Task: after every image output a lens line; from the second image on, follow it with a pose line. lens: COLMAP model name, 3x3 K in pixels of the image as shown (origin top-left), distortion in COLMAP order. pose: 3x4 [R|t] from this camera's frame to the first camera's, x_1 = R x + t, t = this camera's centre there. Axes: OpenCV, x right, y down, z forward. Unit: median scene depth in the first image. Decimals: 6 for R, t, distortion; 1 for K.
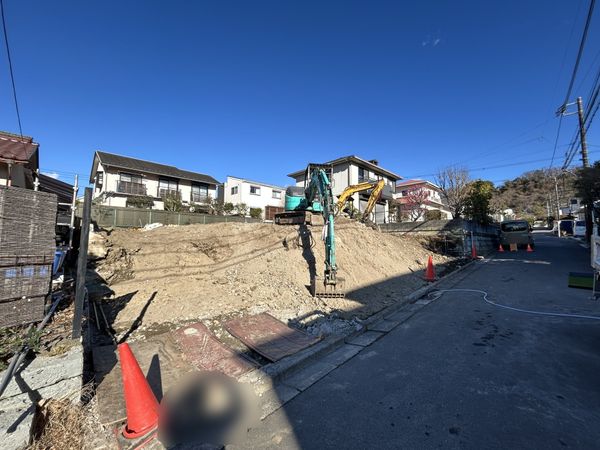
lens RADIAL K [[238.1, 0, 301.8], [0, 238.1, 228.9], [0, 0, 1]] dist [-0.001521, -0.000064]
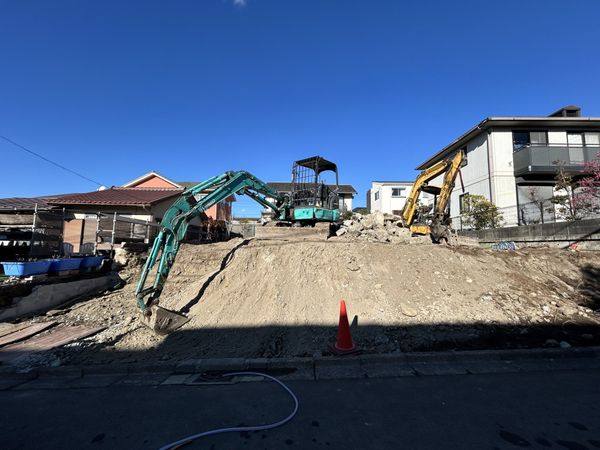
lens RADIAL K [[238.1, 0, 300.6], [0, 238.1, 223.6], [0, 0, 1]] dist [-0.001521, -0.000064]
pose [[0.696508, -0.058827, -0.715134, 0.277076], [0.026198, 0.998054, -0.056584, -0.007437], [0.717071, 0.020676, 0.696694, 0.193468]]
